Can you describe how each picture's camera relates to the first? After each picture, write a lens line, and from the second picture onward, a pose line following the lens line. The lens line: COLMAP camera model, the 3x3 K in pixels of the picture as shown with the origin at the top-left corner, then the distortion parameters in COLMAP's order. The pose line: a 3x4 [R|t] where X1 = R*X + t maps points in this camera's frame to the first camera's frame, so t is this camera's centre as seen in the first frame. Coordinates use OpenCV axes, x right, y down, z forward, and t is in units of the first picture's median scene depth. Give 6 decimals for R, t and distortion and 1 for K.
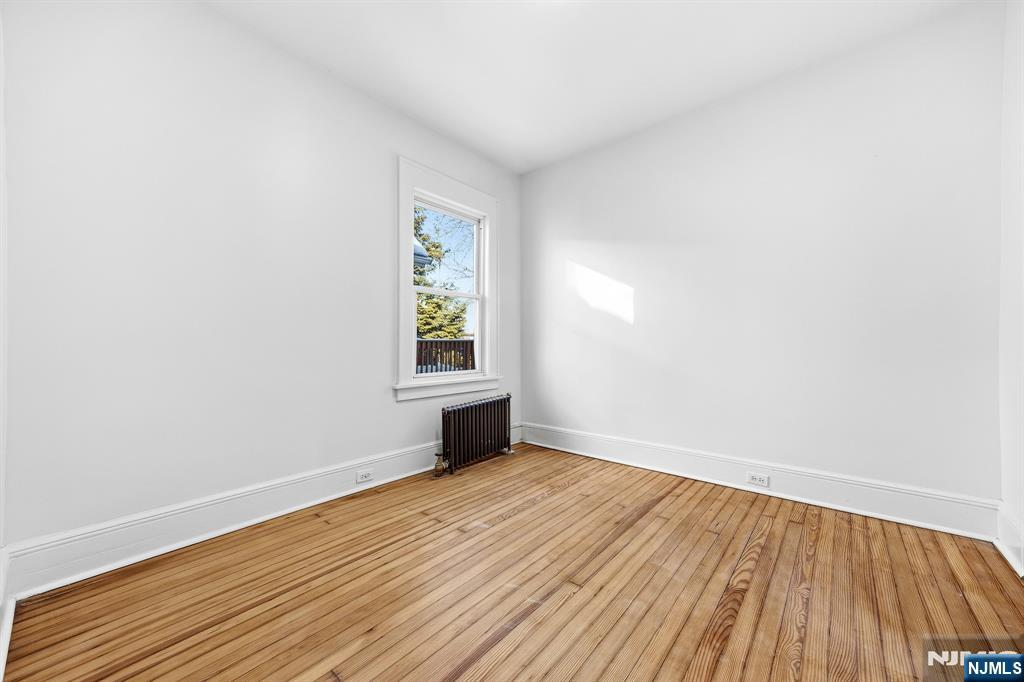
lens RADIAL K [[395.2, 0, 518.6], [0, 395.2, 339.6], [0, 0, 1]] dist [-0.001096, 0.000333]
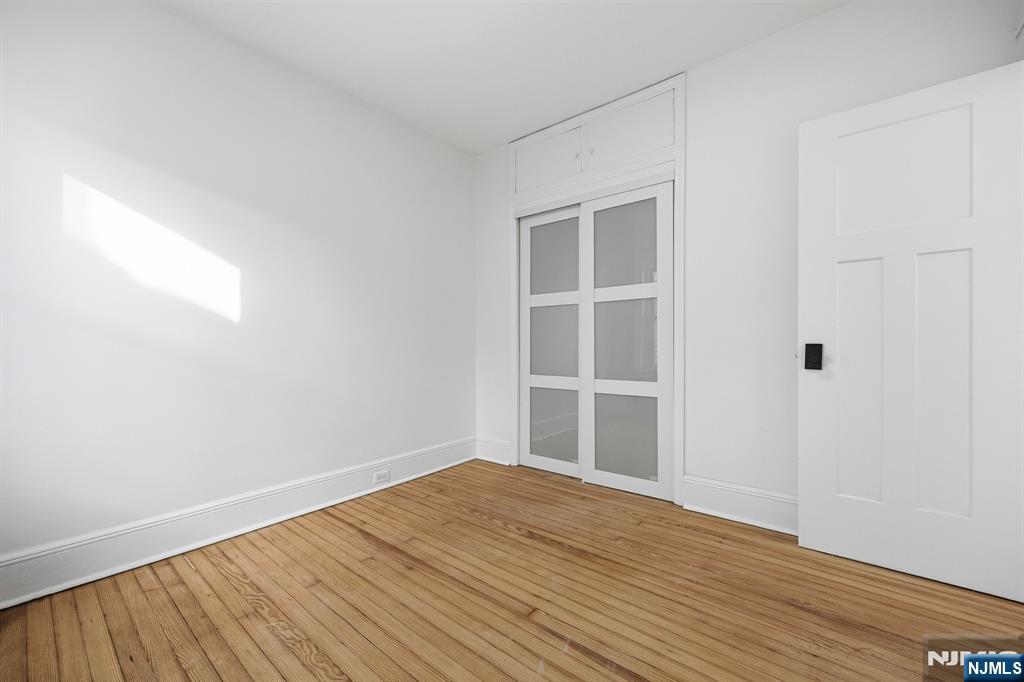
lens RADIAL K [[395.2, 0, 519.2], [0, 395.2, 346.6], [0, 0, 1]] dist [-0.001096, 0.000333]
pose [[-0.013733, -0.004627, 0.999895, -0.584853], [-0.000928, 0.999989, 0.004615, -0.010550], [-0.999905, -0.000864, -0.013737, 0.775738]]
